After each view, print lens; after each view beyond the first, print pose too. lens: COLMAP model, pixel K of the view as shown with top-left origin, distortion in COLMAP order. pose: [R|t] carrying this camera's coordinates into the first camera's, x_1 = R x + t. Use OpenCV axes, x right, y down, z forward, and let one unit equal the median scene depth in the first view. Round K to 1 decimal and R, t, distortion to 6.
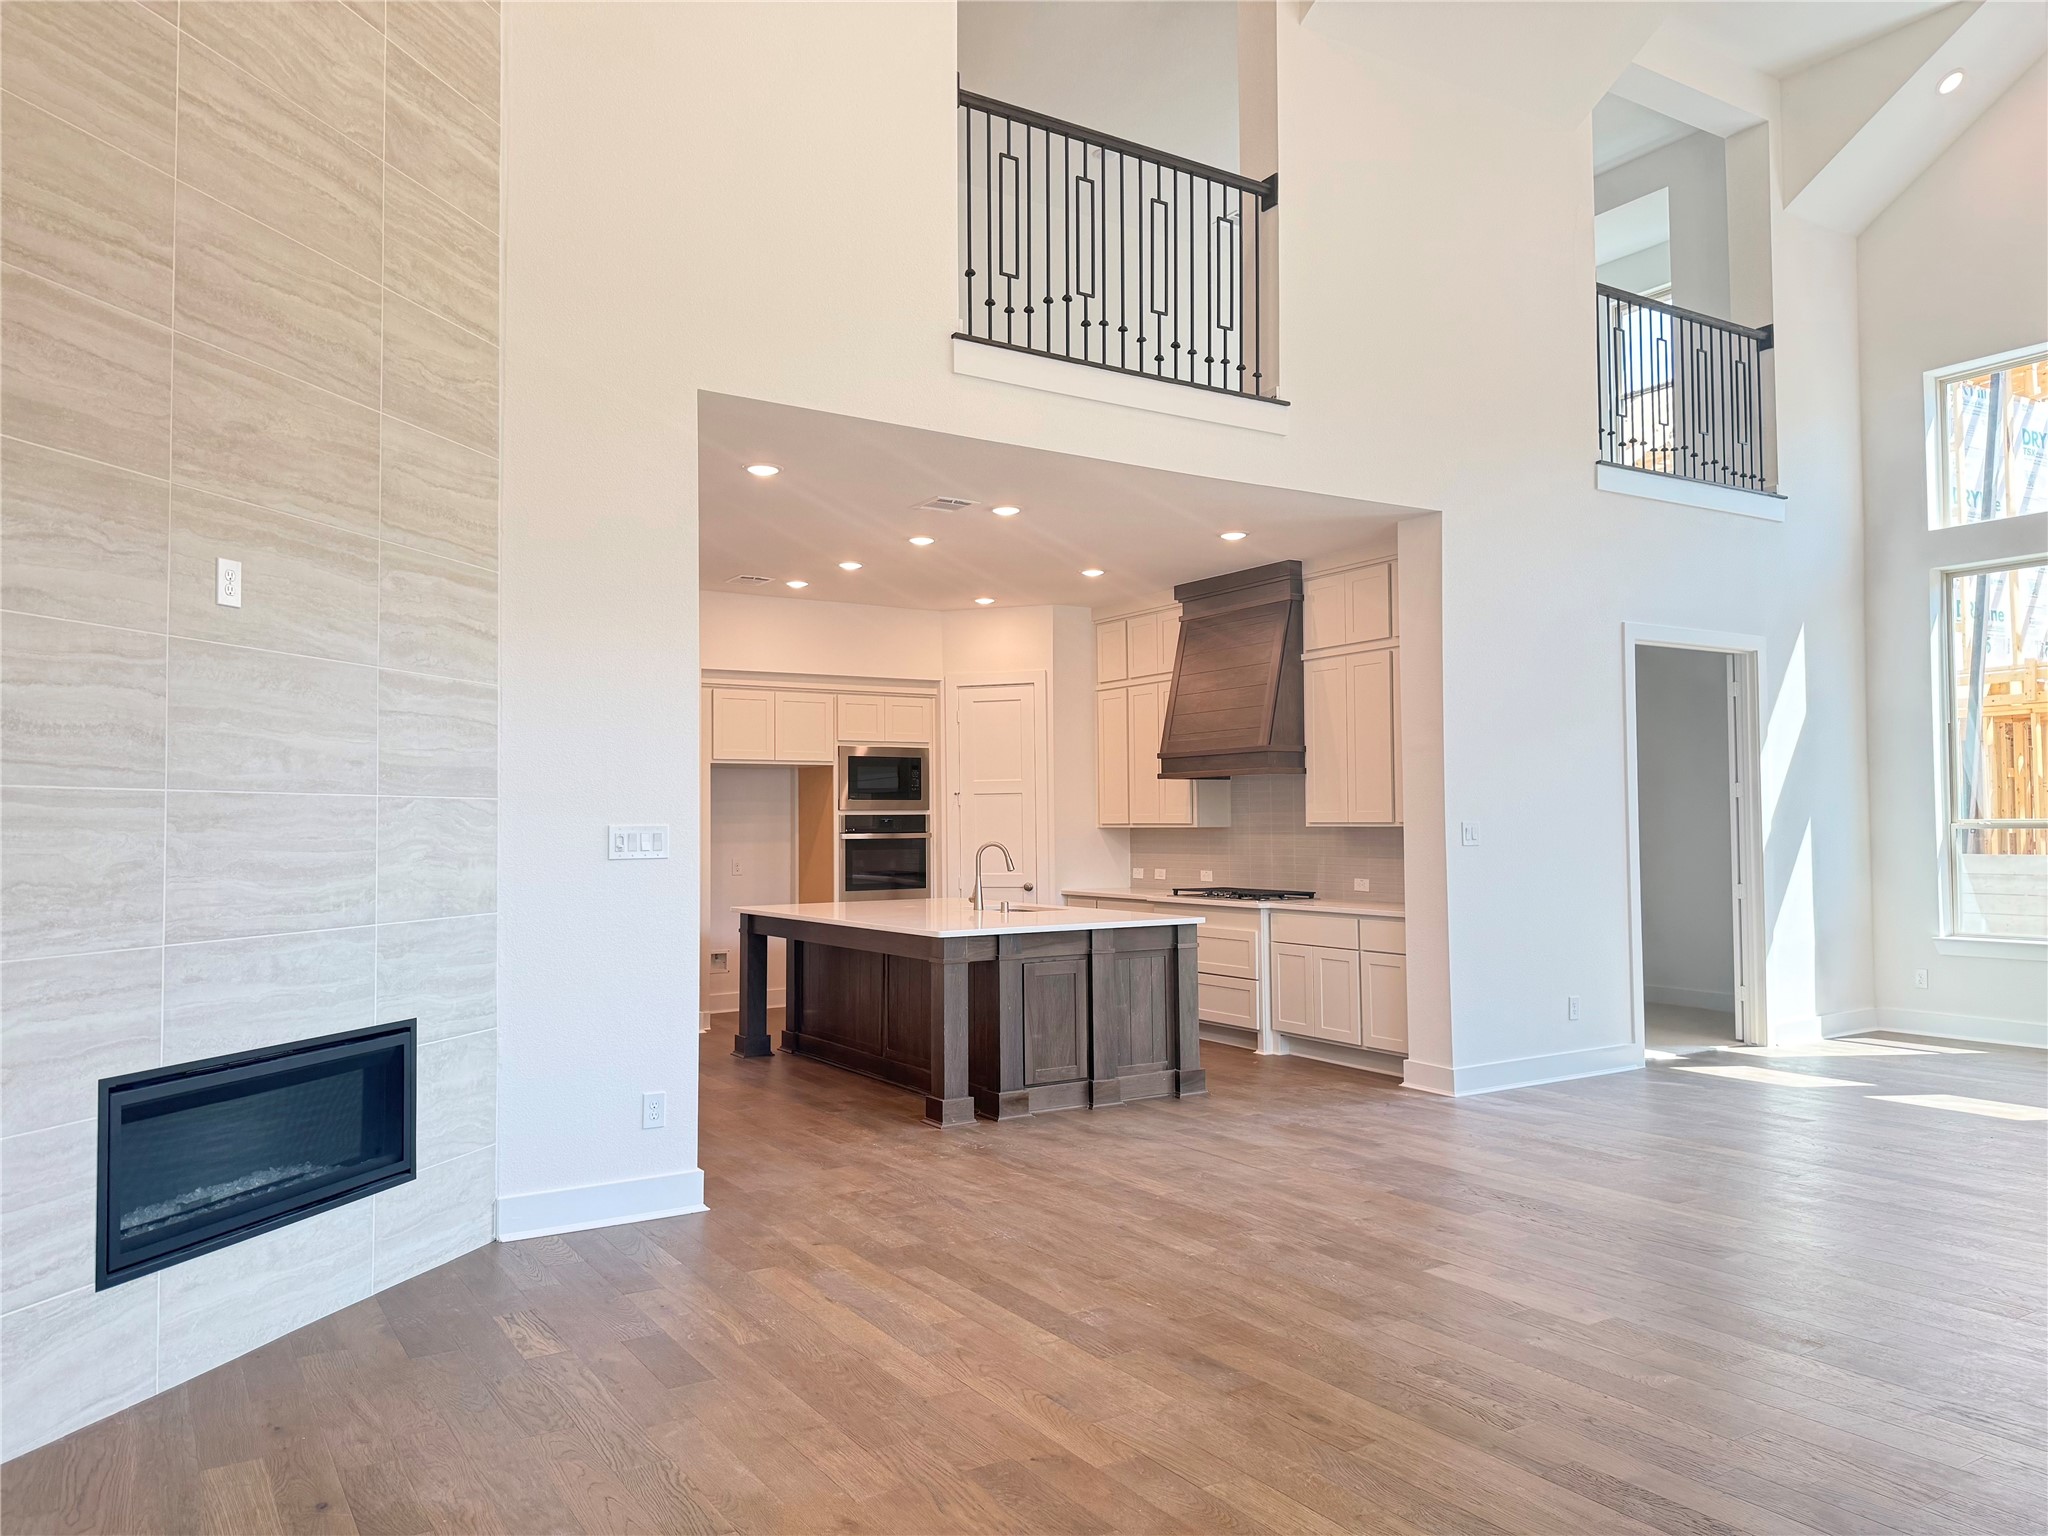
lens RADIAL K [[1446.6, 0, 1024.0], [0, 1446.6, 768.0], [0, 0, 1]] dist [0.129744, -0.051020]
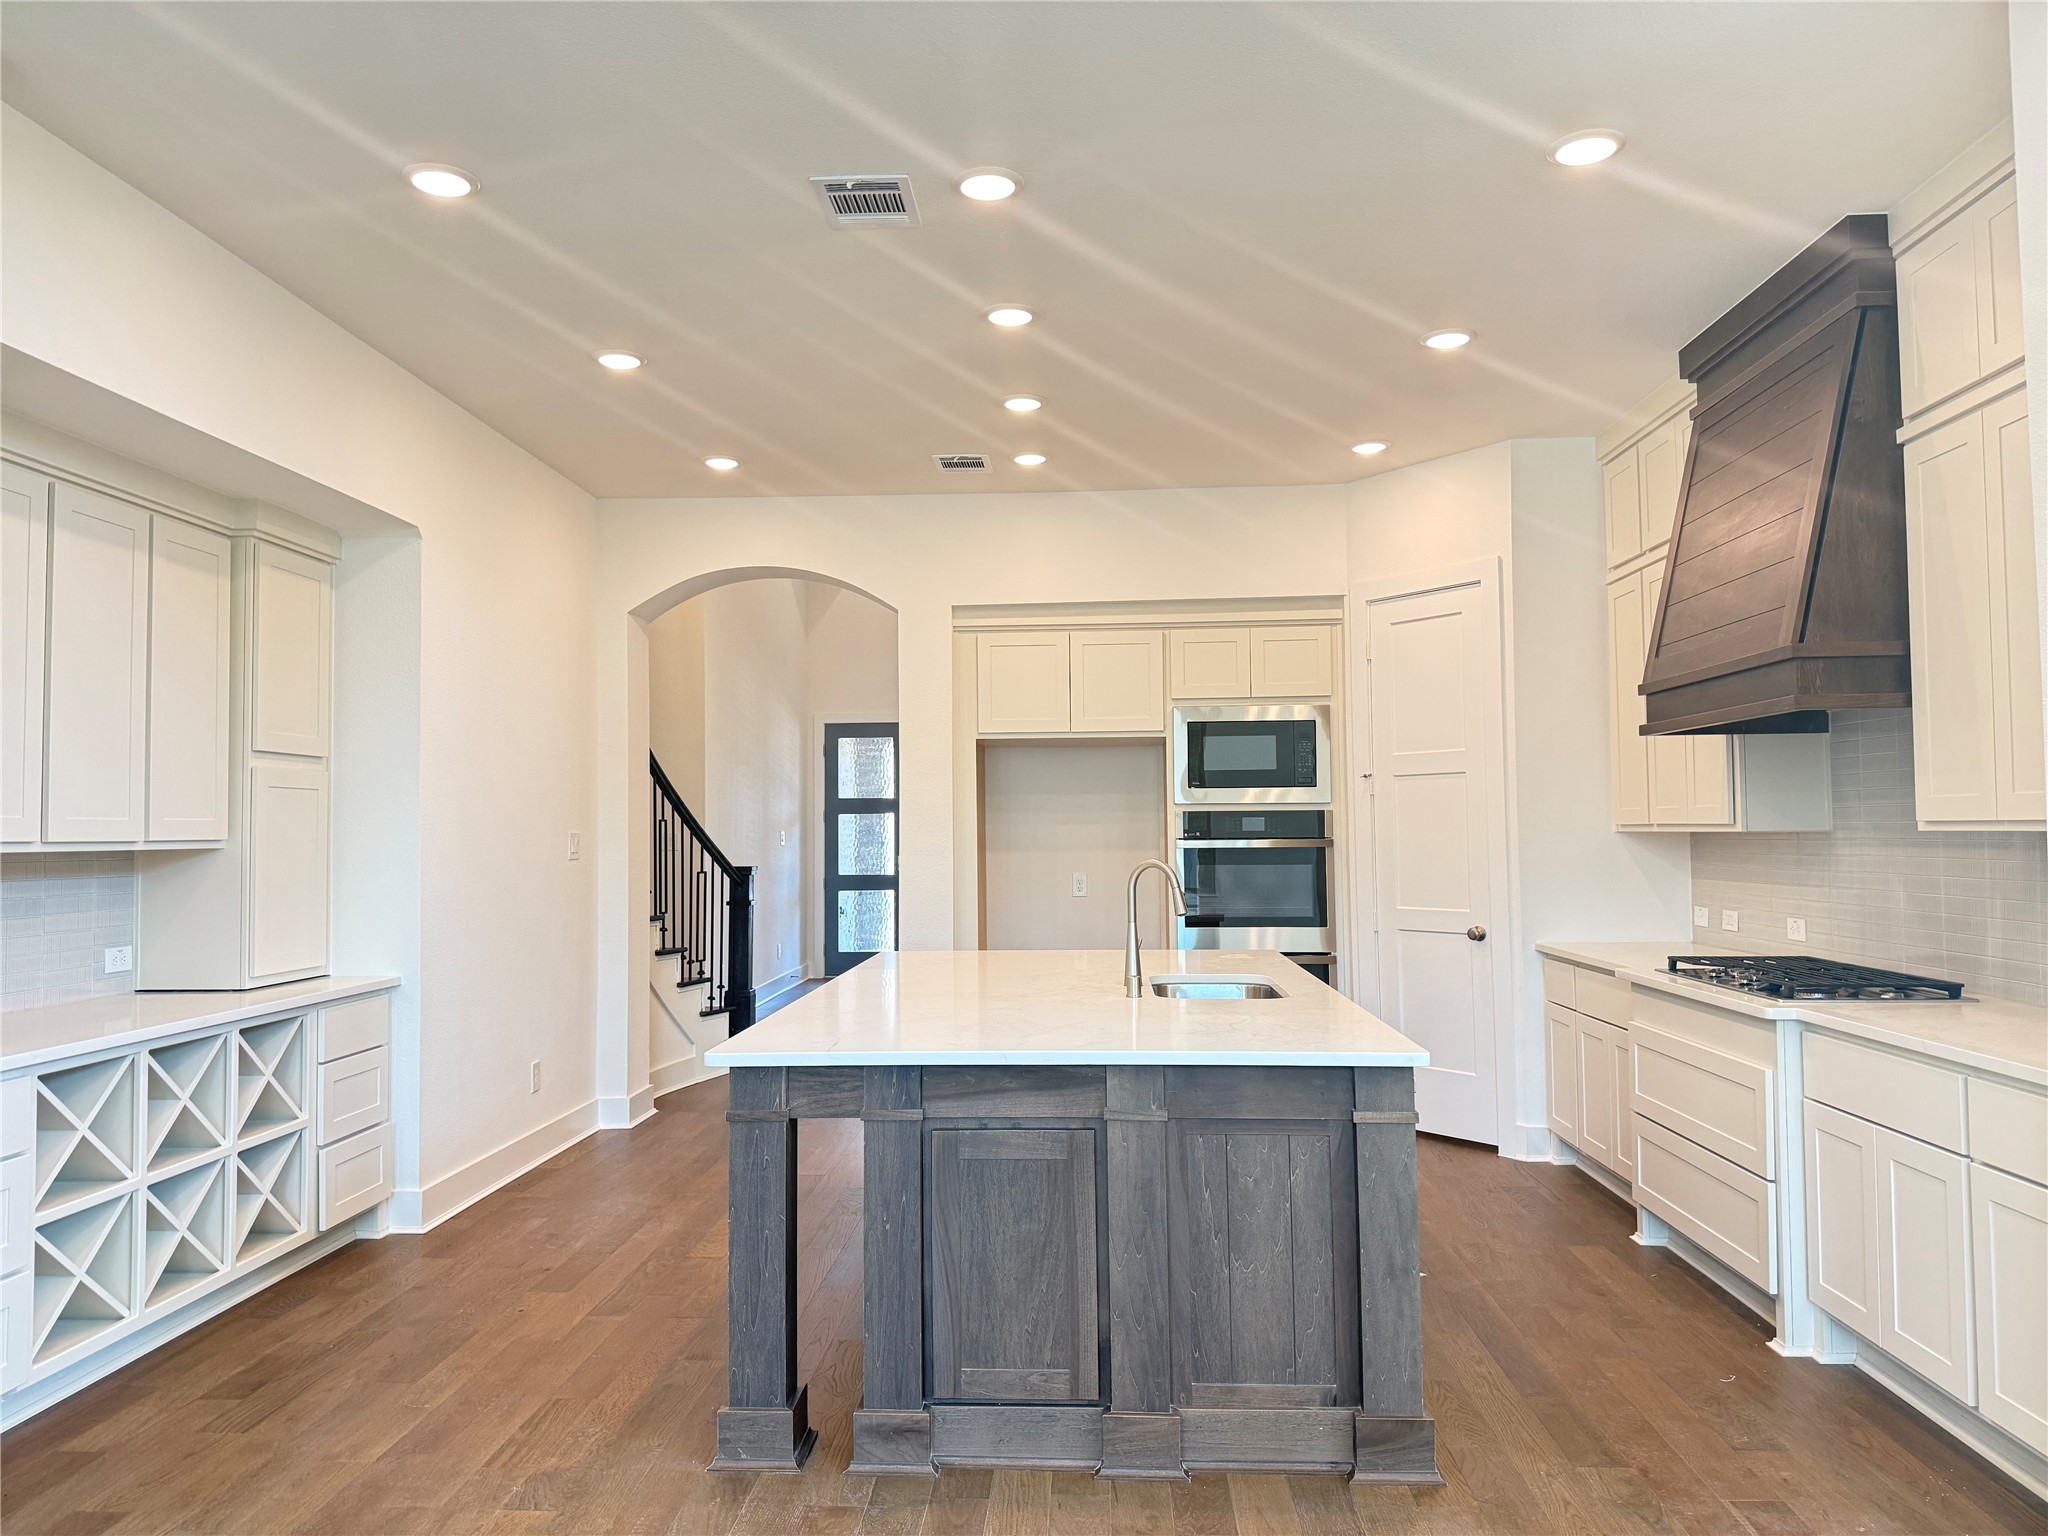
lens RADIAL K [[1433.1, 0, 1024.0], [0, 1433.1, 768.0], [0, 0, 1]] dist [0.124485, -0.191642]
pose [[0.808608, -0.026816, -0.587737, 0.216739], [0.028254, 0.999578, -0.006735, 0.016117], [0.587670, -0.011160, 0.809024, 0.465456]]
